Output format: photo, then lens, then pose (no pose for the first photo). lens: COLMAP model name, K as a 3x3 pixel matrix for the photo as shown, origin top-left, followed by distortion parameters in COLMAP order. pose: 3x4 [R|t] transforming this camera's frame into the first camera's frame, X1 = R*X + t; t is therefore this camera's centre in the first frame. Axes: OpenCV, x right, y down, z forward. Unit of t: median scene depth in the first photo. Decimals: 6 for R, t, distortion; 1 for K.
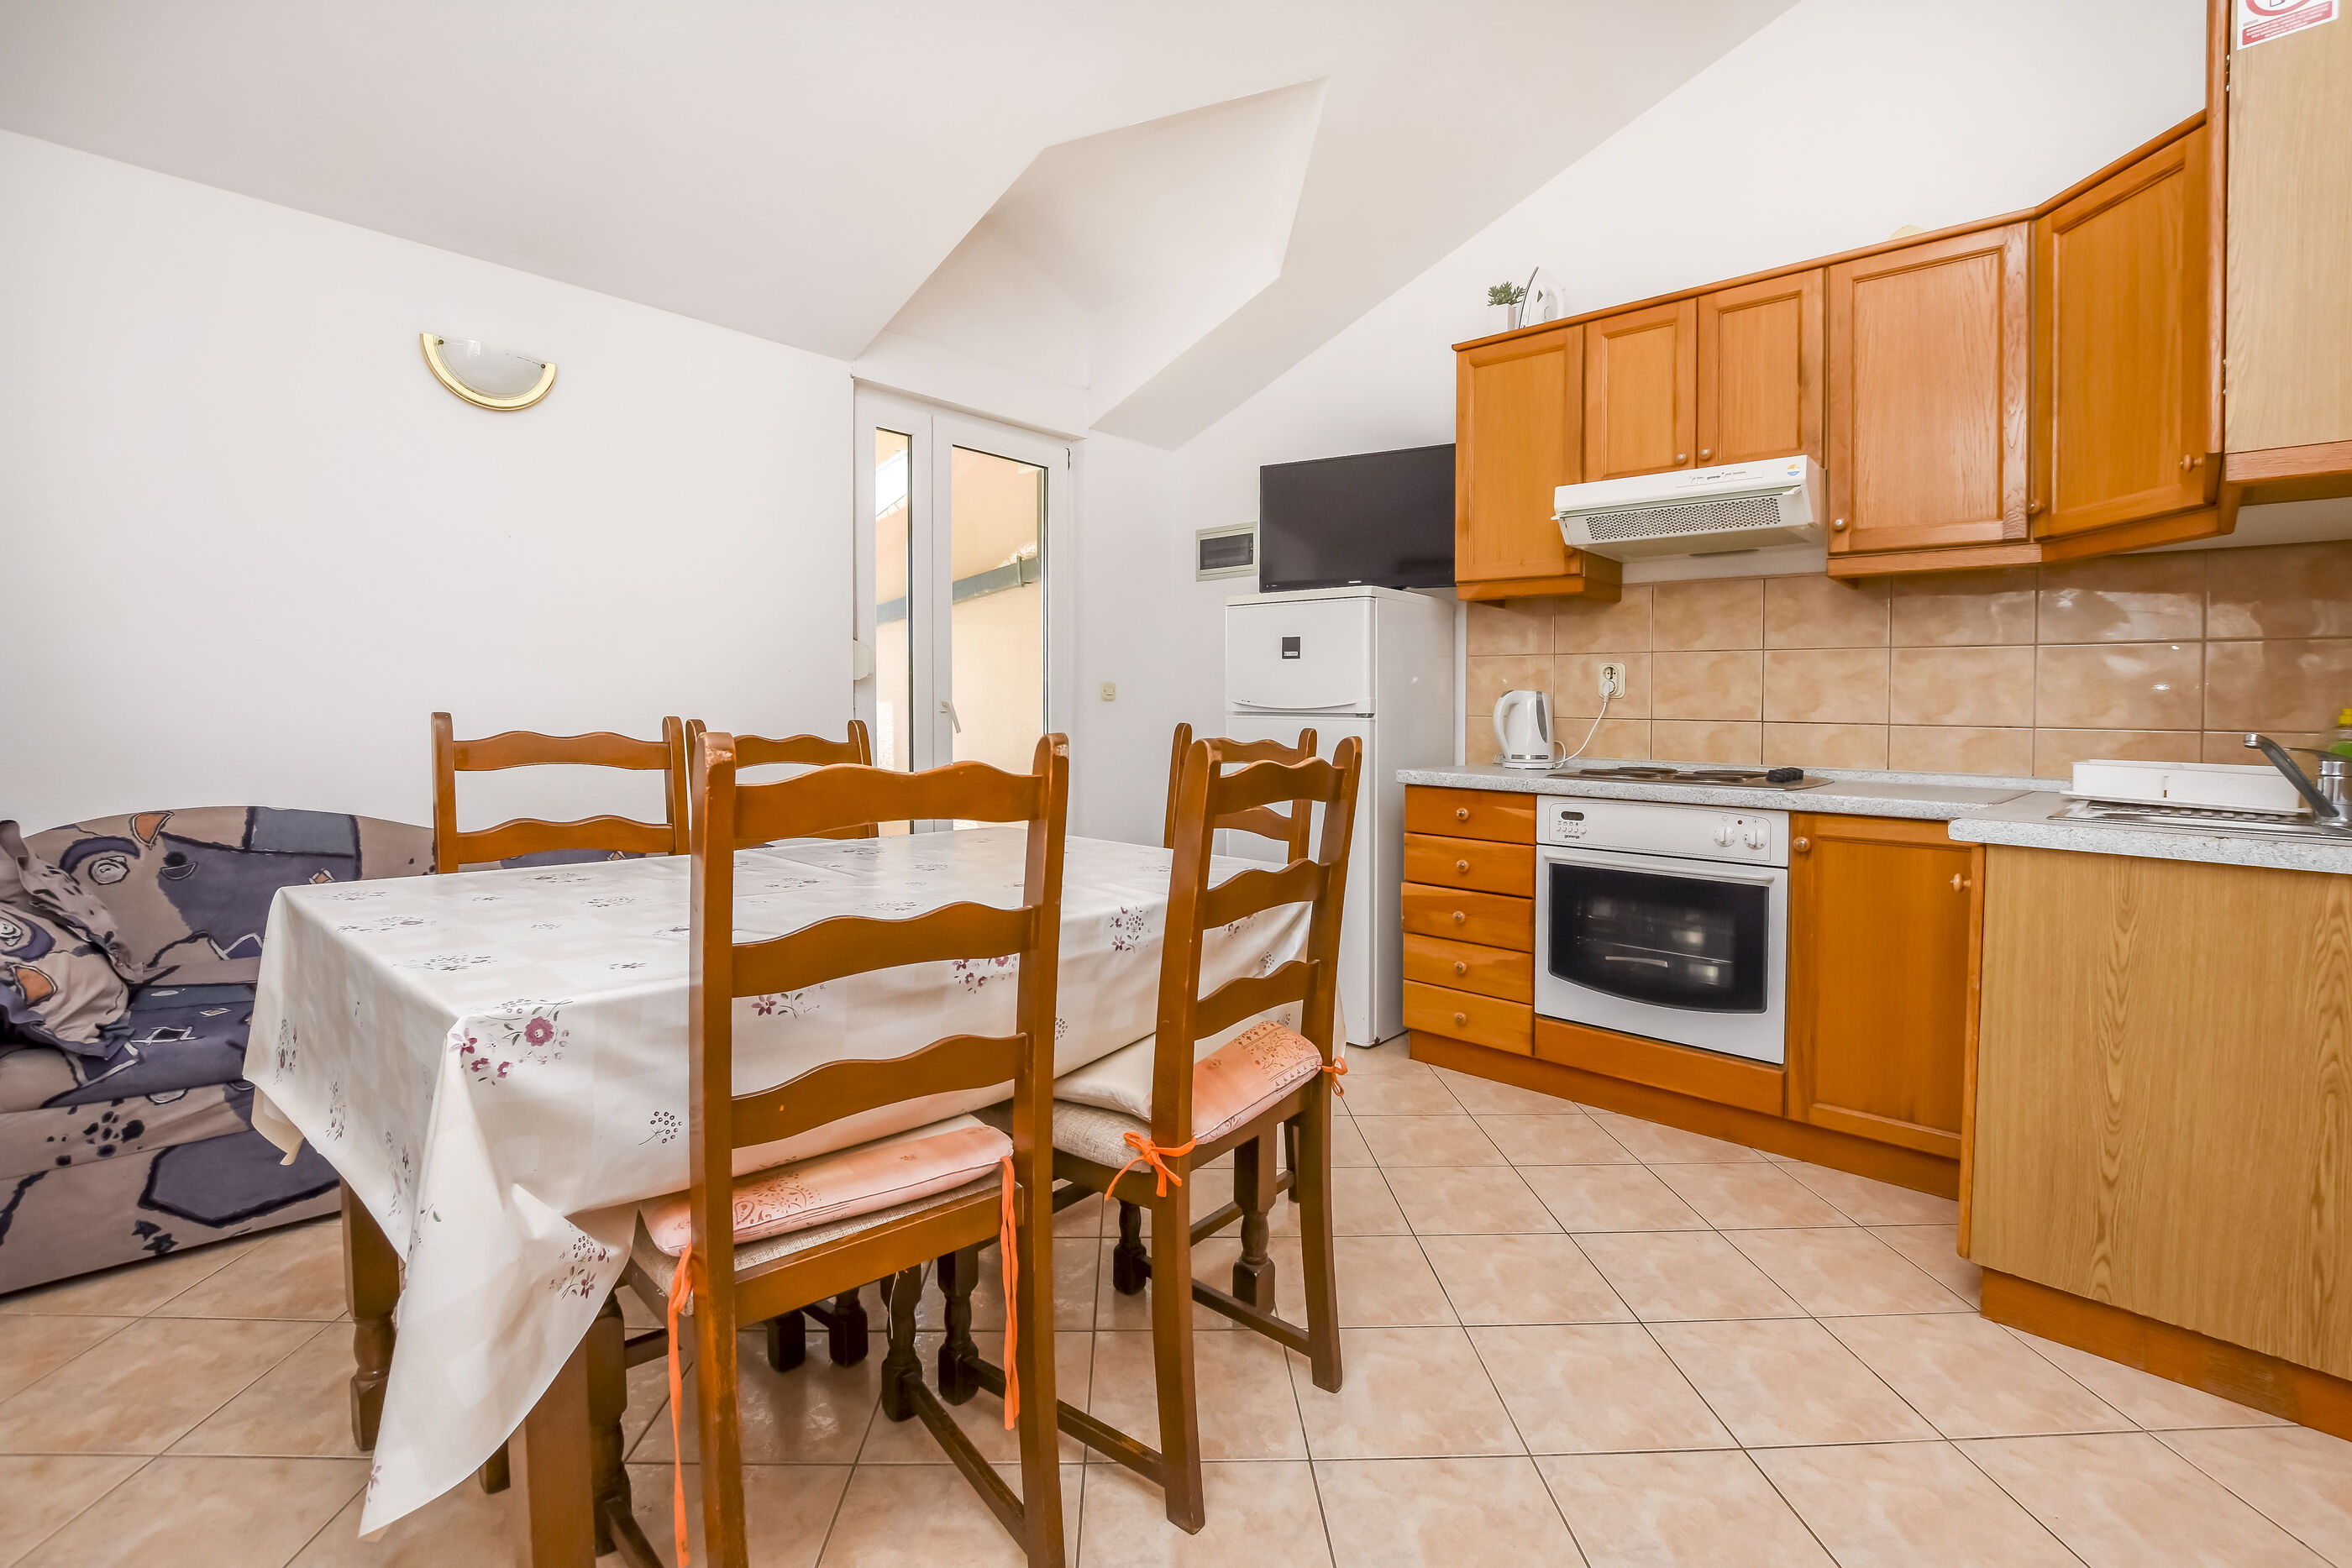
lens RADIAL K [[1004.0, 0, 1166.5], [0, 1004.0, 755.7], [0, 0, 1]] dist [-0.032648, 0.007832]
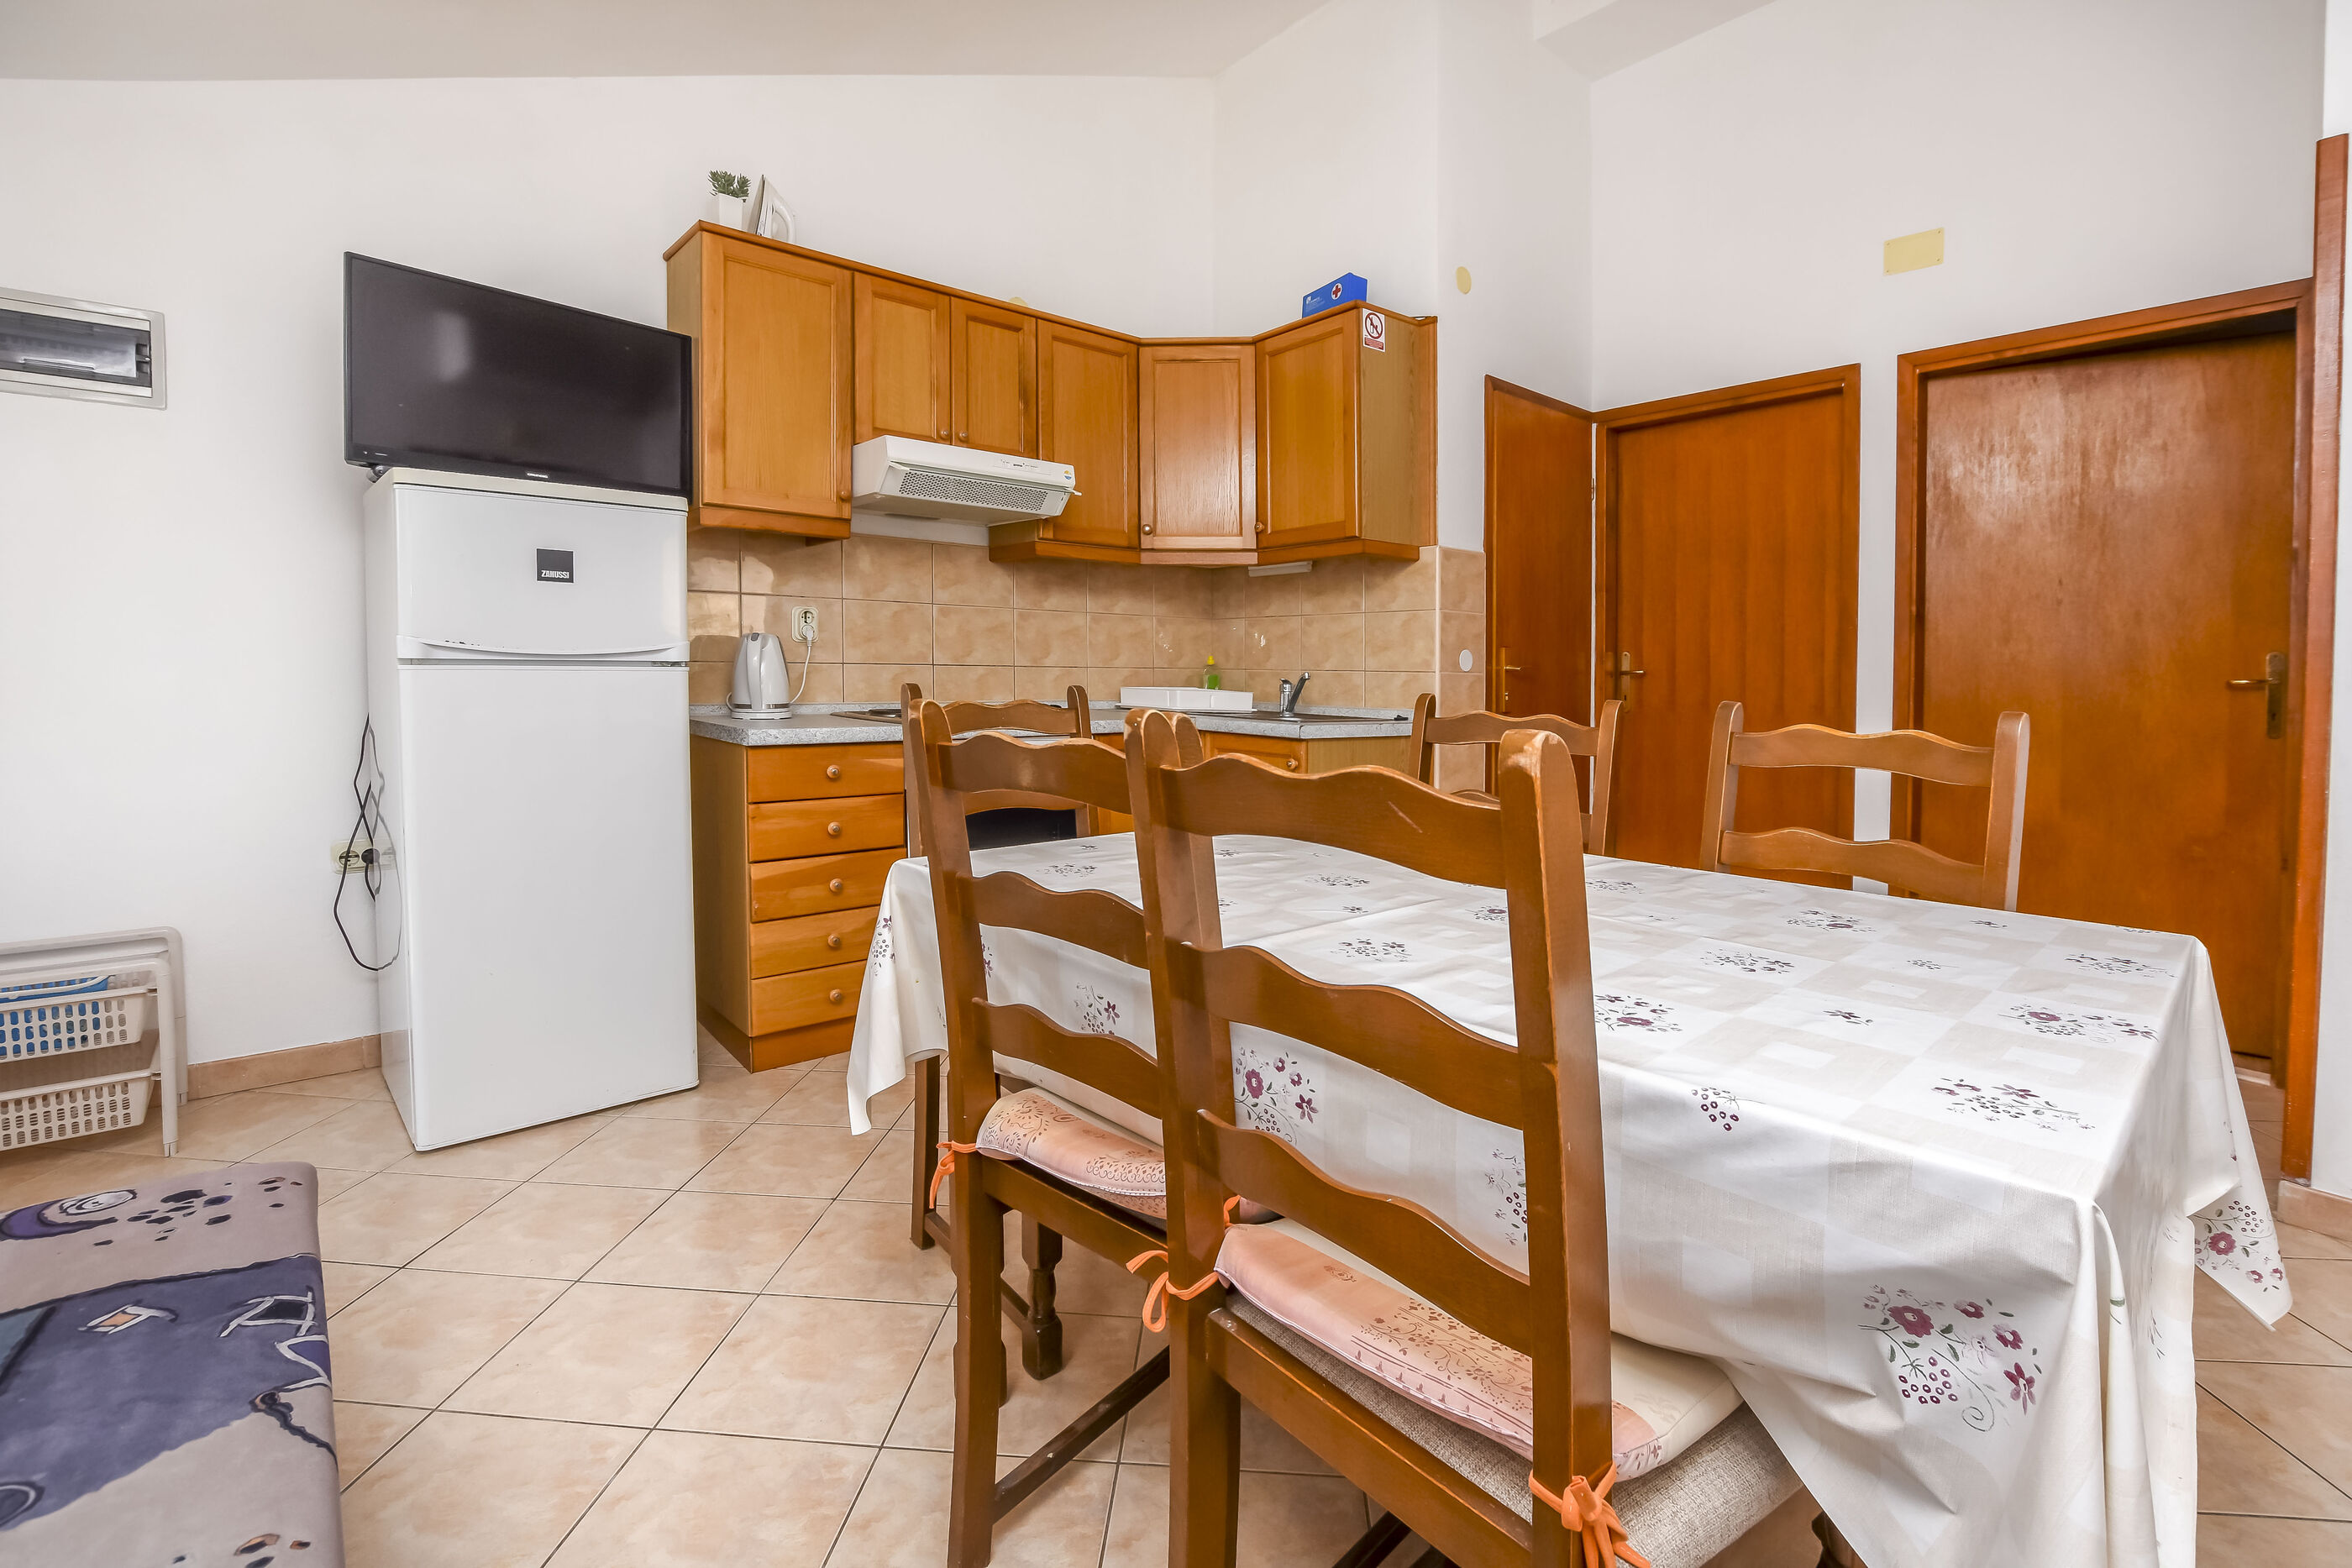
lens RADIAL K [[1117.2, 0, 1168.1], [0, 1117.2, 657.3], [0, 0, 1]] dist [-0.000942, -0.000210]
pose [[0.118029, -0.006137, 0.992991, -0.664369], [0.034281, 0.999410, 0.002102, -0.036344], [-0.992418, 0.033793, 0.118170, 0.563269]]
